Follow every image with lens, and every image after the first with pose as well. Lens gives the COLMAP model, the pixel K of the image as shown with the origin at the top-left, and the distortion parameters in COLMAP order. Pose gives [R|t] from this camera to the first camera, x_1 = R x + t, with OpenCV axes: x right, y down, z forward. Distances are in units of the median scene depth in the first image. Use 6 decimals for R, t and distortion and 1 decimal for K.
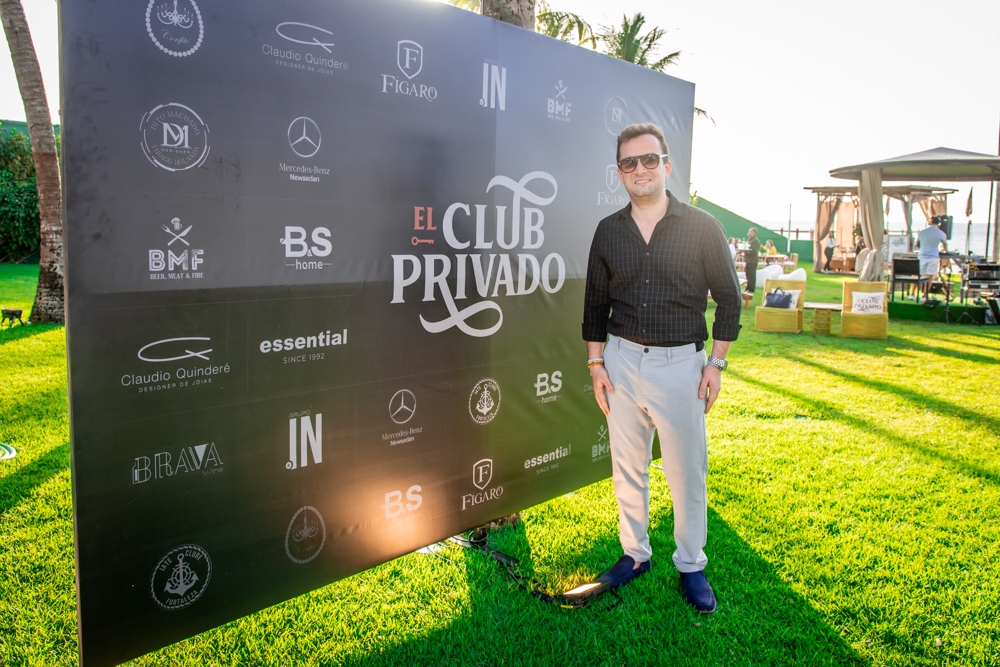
lens RADIAL K [[823.3, 0, 517.1], [0, 823.3, 333.6], [0, 0, 1]] dist [-0.067974, 0.019352]
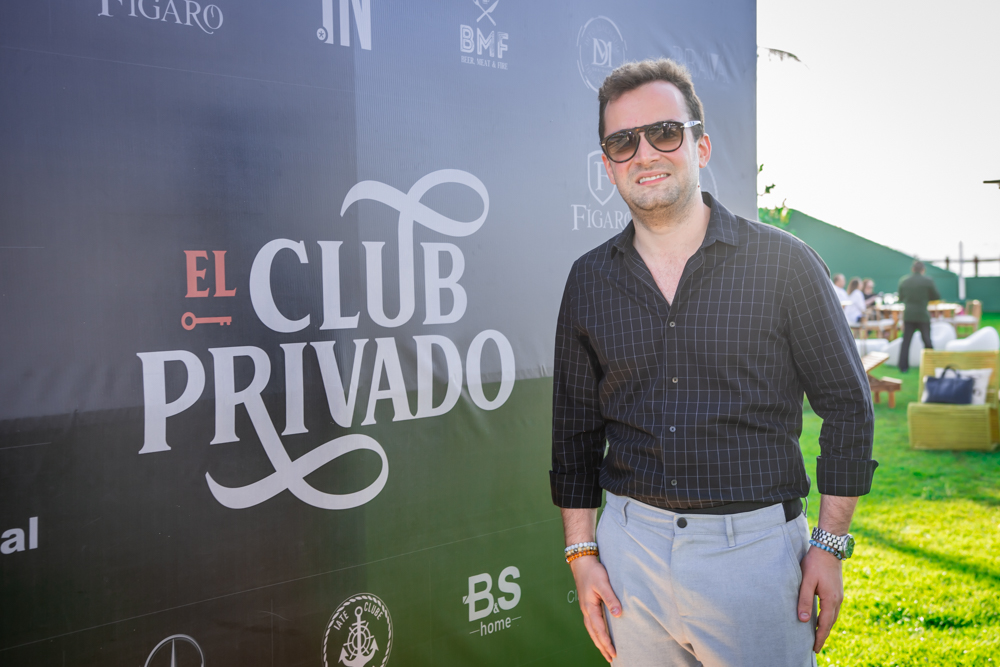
lens RADIAL K [[1463.1, 0, 495.6], [0, 1463.1, 325.7], [0, 0, 1]] dist [0.081522, 0.000000]
pose [[0.998761, -0.048033, 0.013044, 0.040883], [0.049060, 0.994237, -0.095319, -0.017355], [-0.008391, 0.095841, 0.995361, 0.127809]]
